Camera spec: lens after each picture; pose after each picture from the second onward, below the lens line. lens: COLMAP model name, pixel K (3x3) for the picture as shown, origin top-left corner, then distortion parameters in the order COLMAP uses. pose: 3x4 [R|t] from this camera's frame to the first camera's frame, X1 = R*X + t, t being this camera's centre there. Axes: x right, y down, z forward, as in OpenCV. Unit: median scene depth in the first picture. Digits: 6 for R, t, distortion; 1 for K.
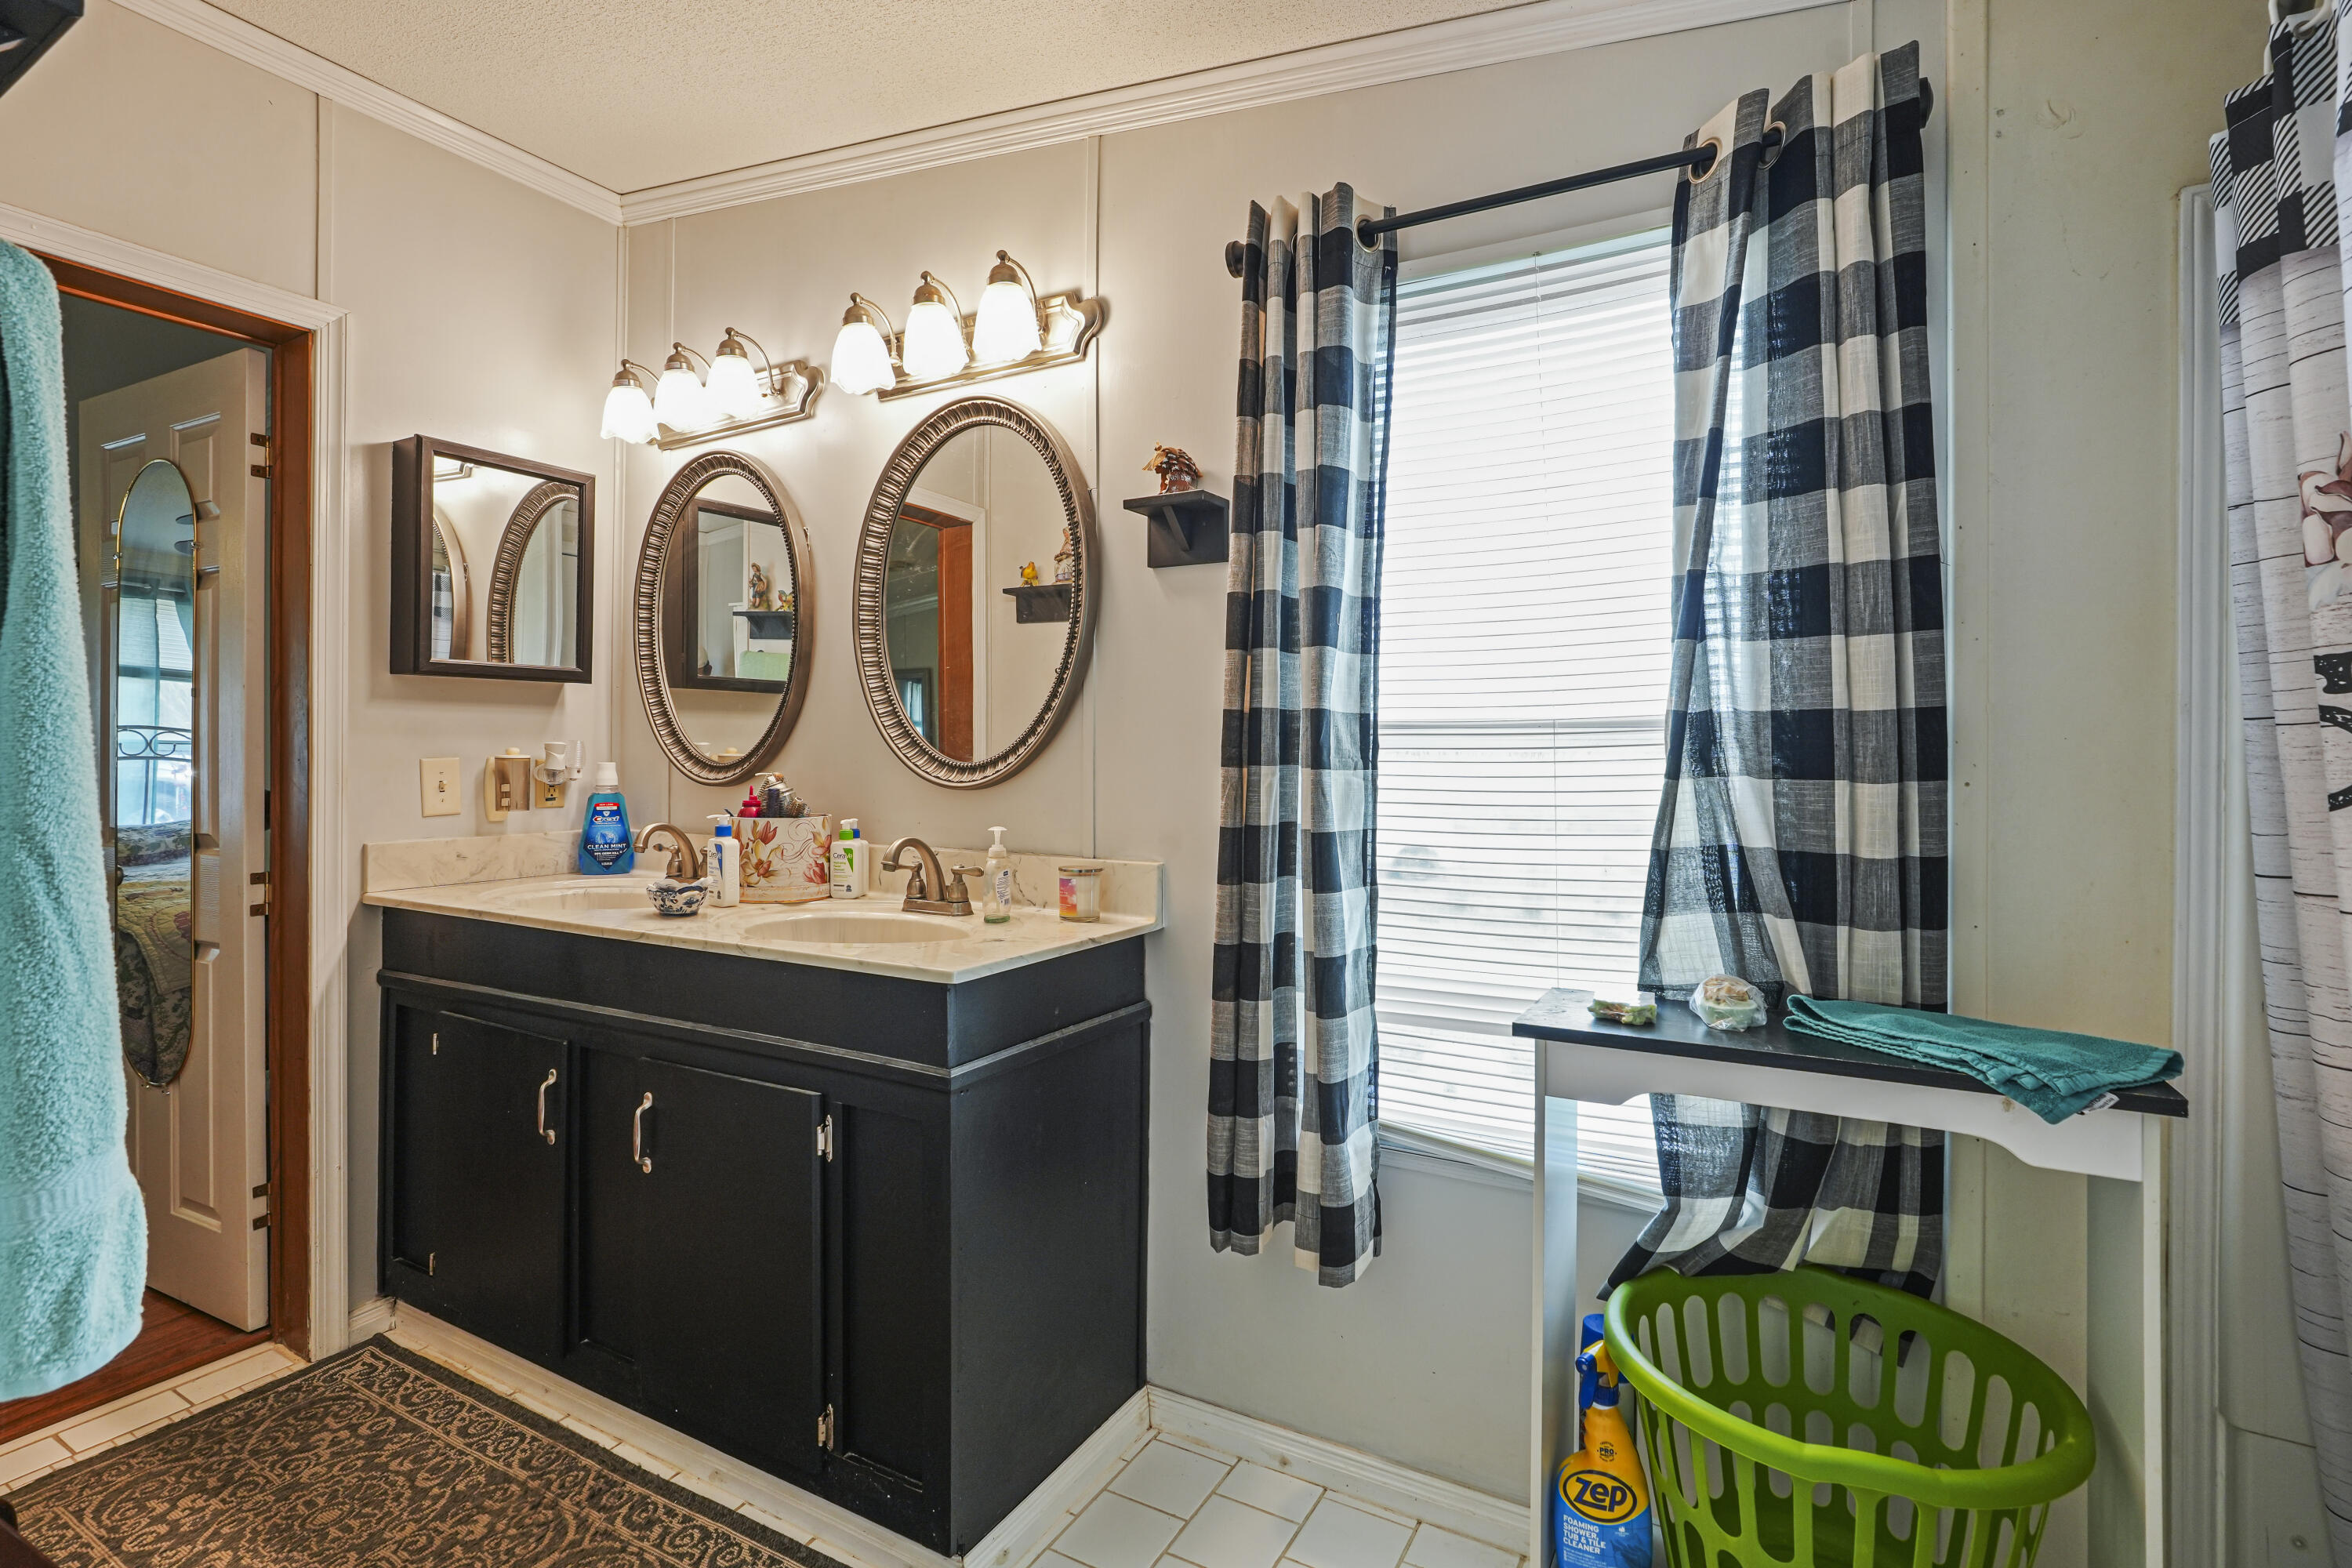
lens RADIAL K [[1094.6, 0, 1174.8], [0, 1094.6, 776.7], [0, 0, 1]] dist [-0.016813, 0.010648]
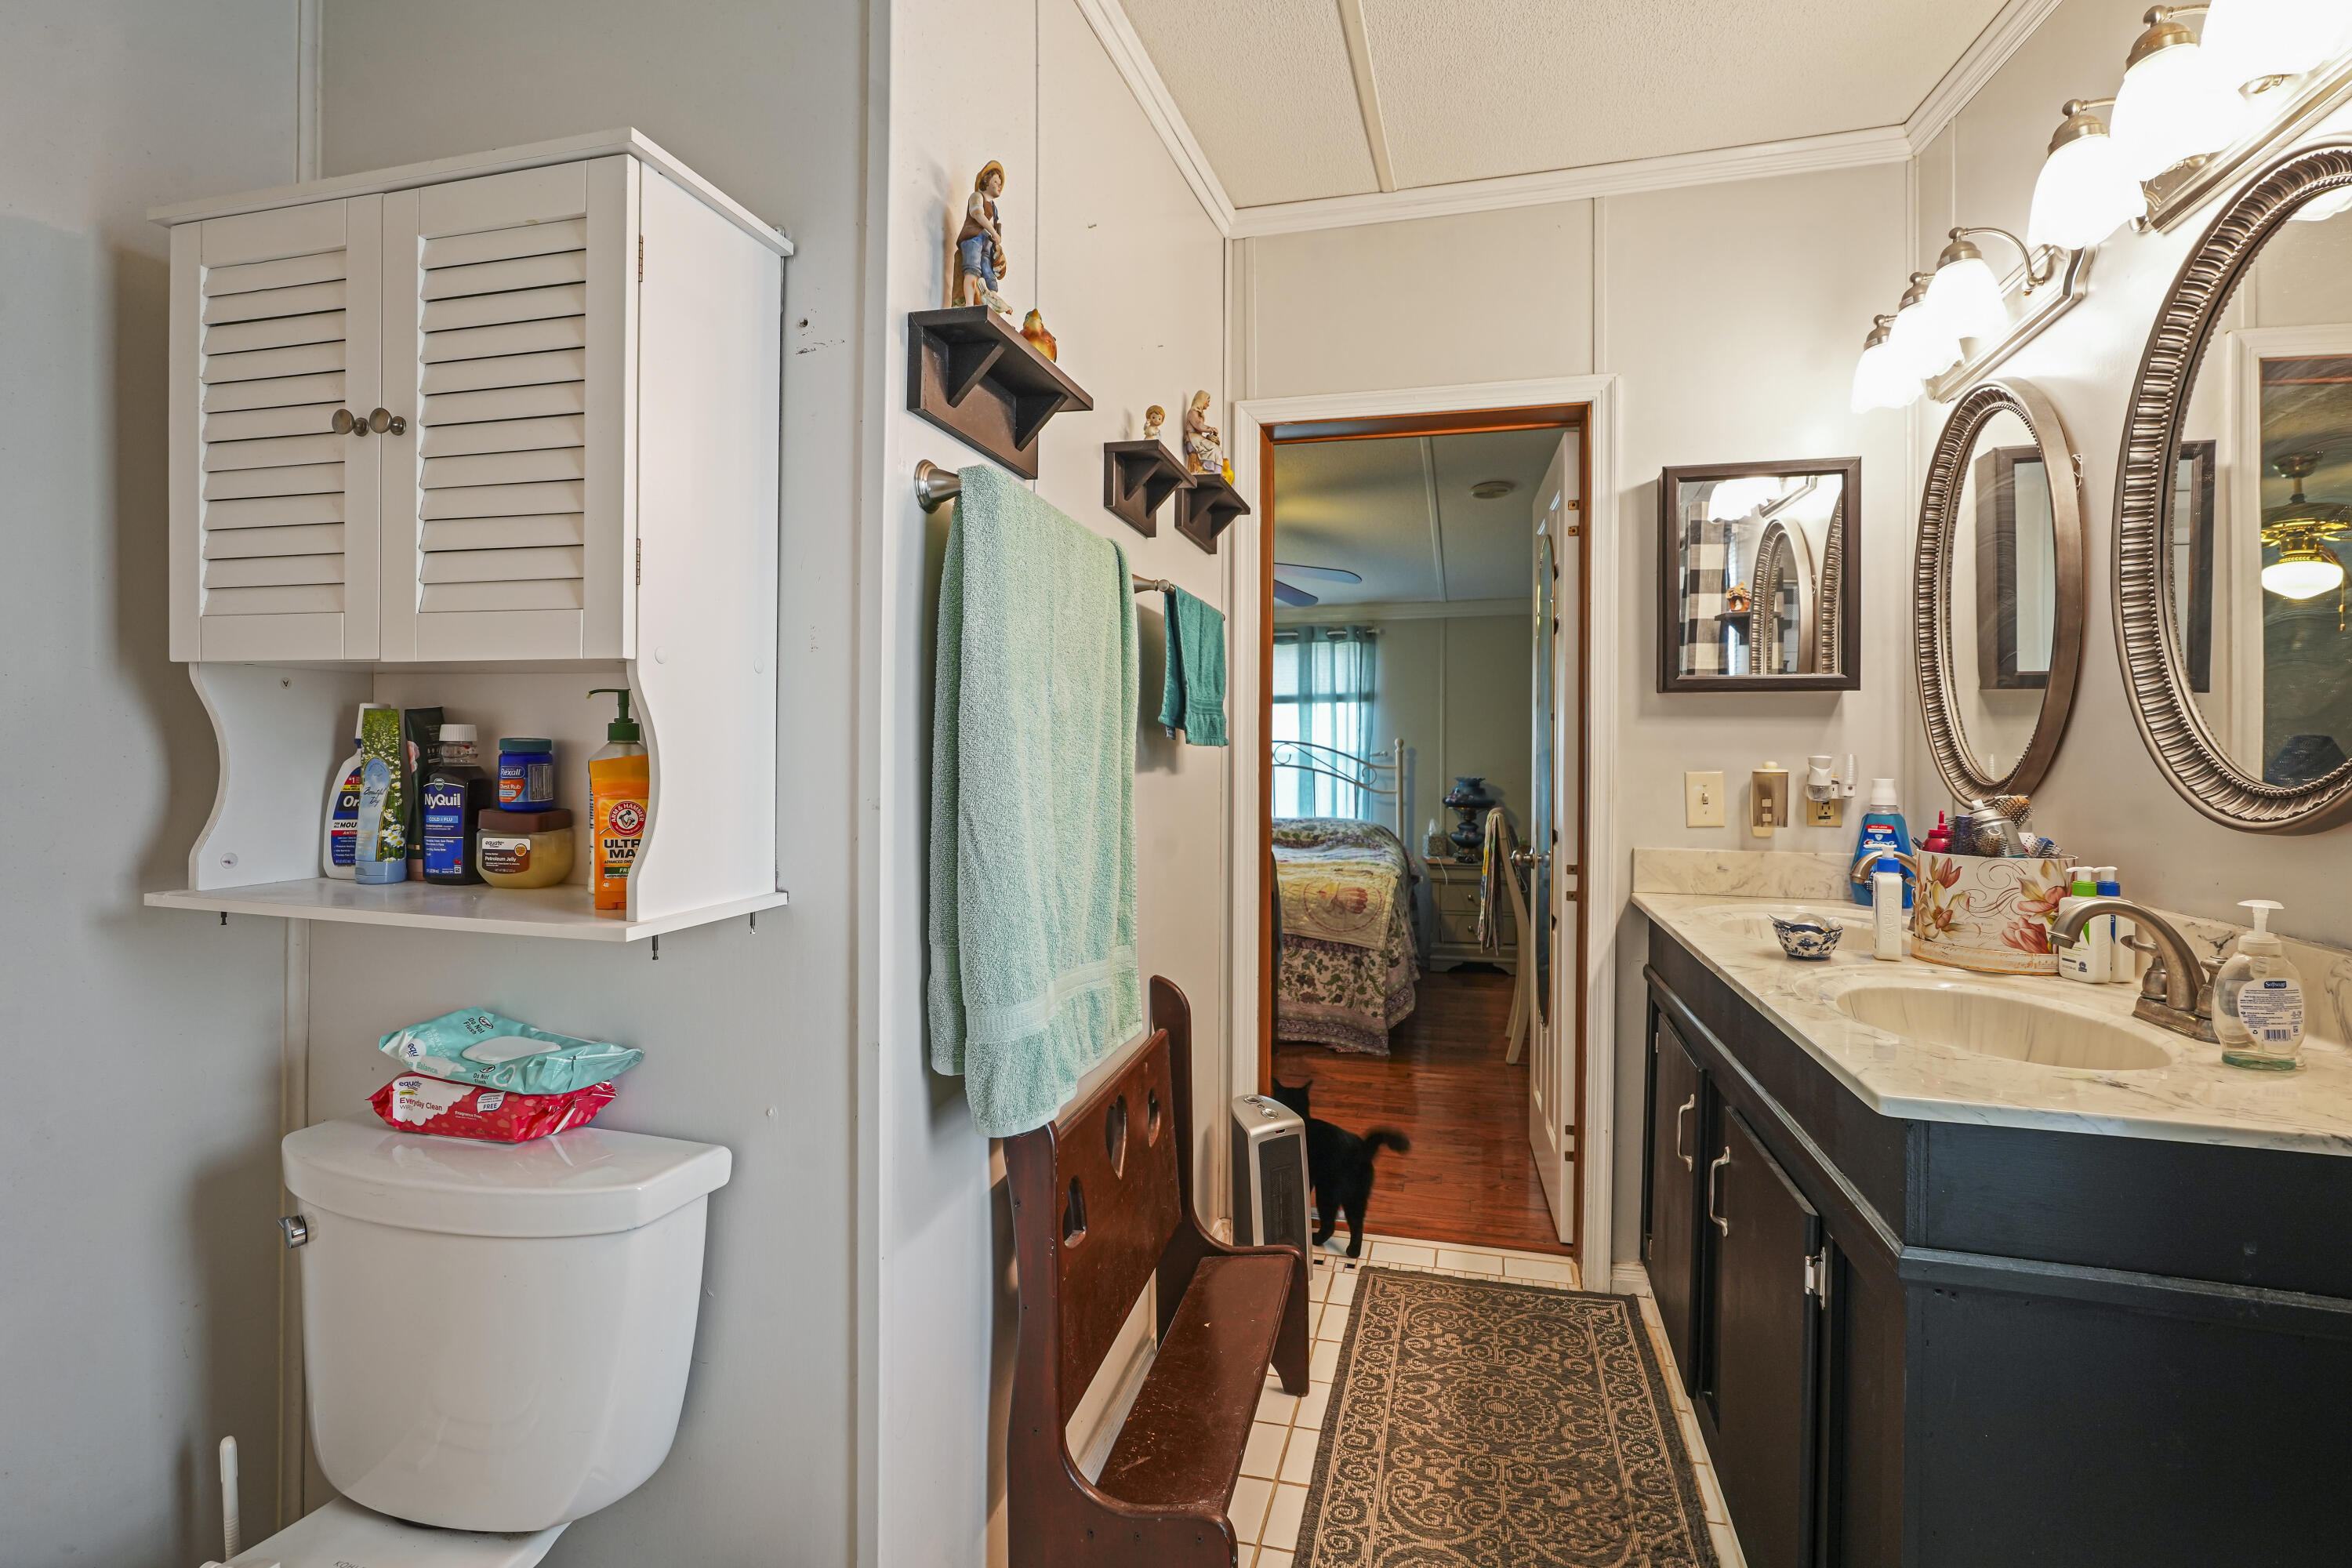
lens RADIAL K [[1094.6, 0, 1174.8], [0, 1094.6, 776.7], [0, 0, 1]] dist [-0.016813, 0.010648]
pose [[0.253490, 0.015122, -0.967220, 0.224257], [-0.029946, 0.999521, 0.007778, -0.005861], [0.966874, 0.026993, 0.253821, 0.280735]]
